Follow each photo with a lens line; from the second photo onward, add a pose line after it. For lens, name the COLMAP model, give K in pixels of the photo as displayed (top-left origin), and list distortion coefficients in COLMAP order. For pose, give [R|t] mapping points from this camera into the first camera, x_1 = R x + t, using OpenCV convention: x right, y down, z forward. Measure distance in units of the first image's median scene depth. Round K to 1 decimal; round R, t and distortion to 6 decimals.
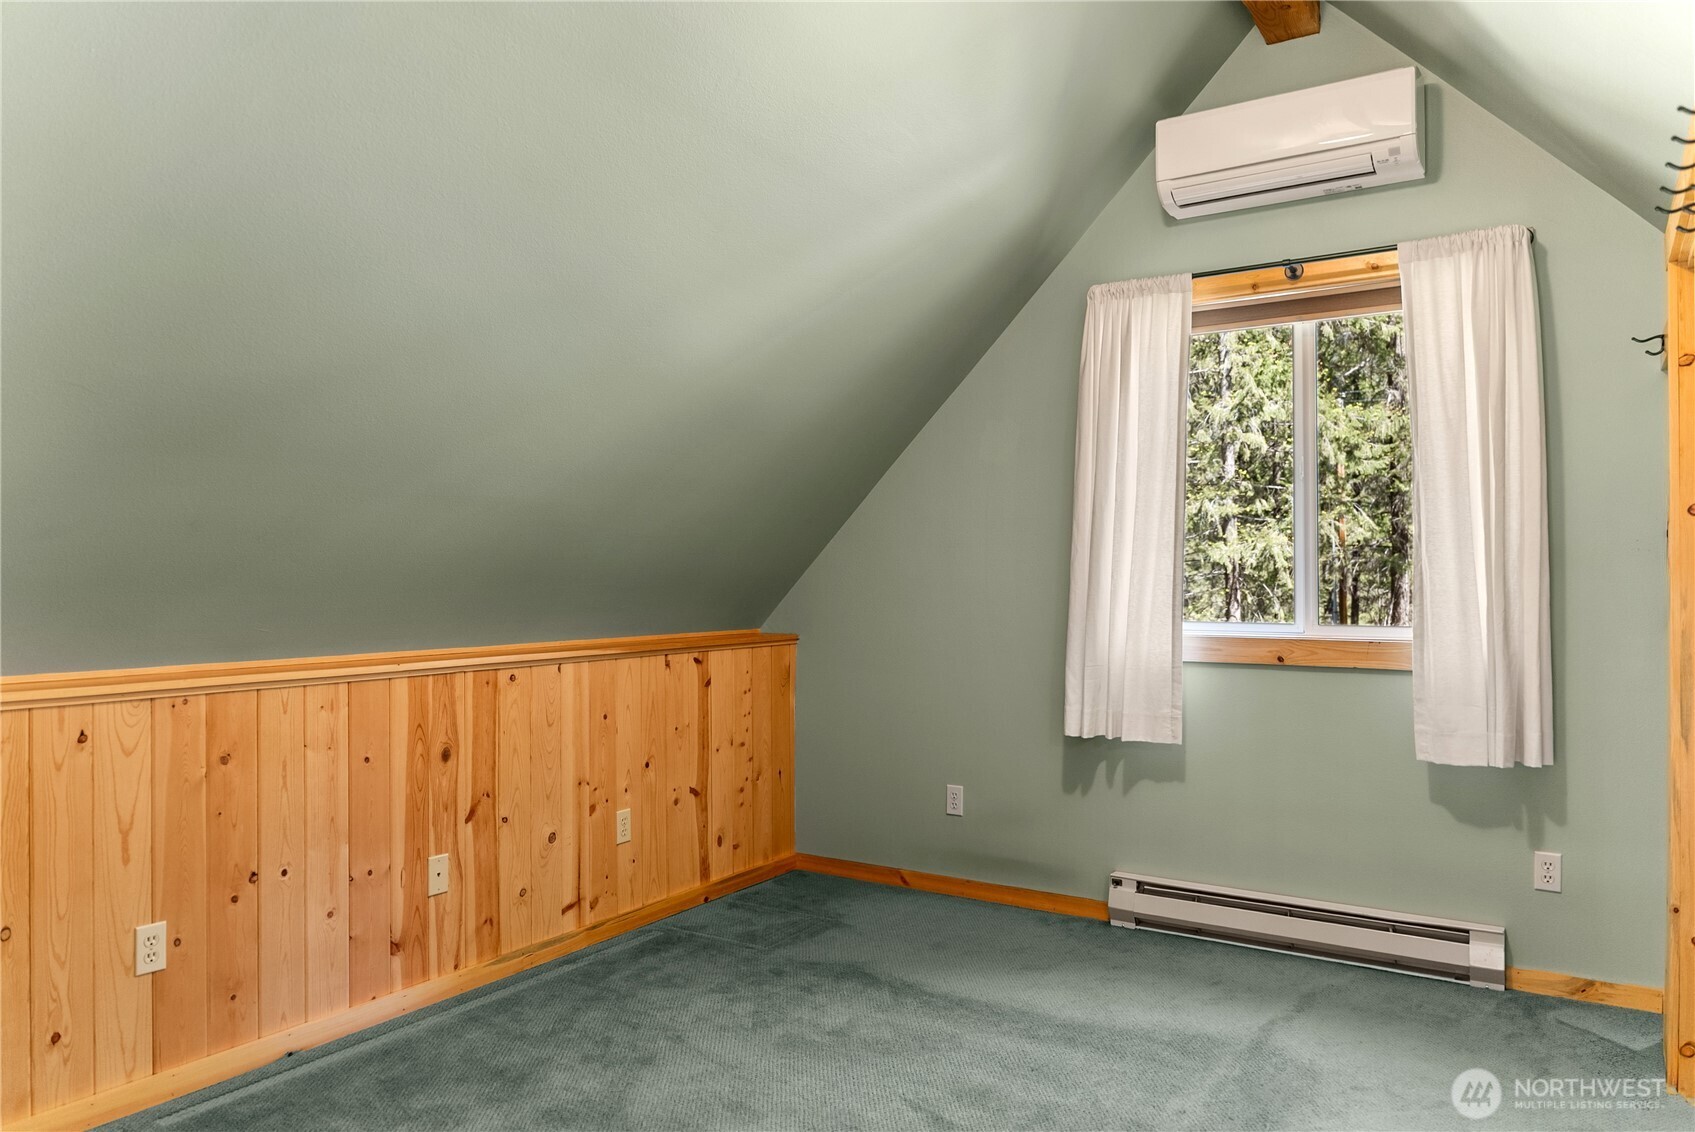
lens RADIAL K [[1148.2, 0, 845.1], [0, 1148.2, 568.3], [0, 0, 1]] dist [-0.011554, -0.003719]
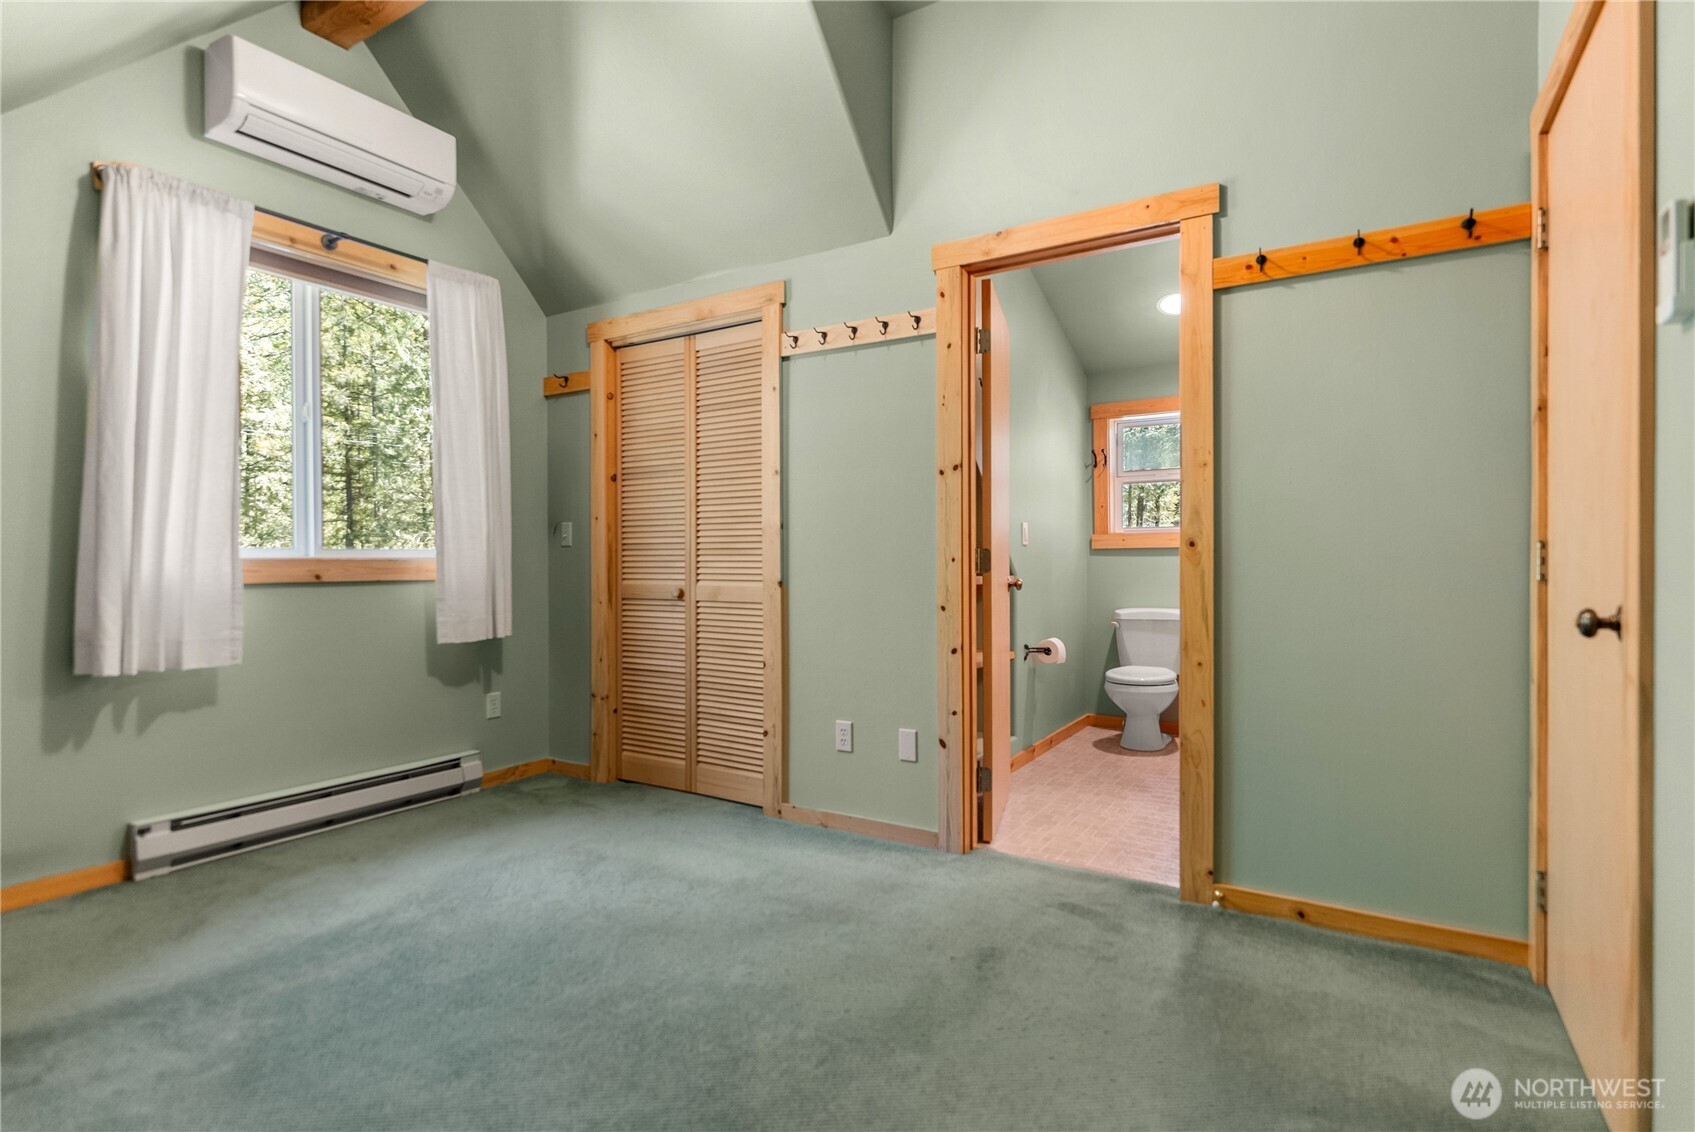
lens RADIAL K [[831.8, 0, 847.5], [0, 831.8, 566.0], [0, 0, 1]] dist [0.001294, 0.000263]
pose [[-0.010277, -0.008002, 0.999915, -0.457964], [-0.005774, 0.999952, 0.007943, 0.058415], [-0.999931, -0.005692, -0.010323, 0.477963]]
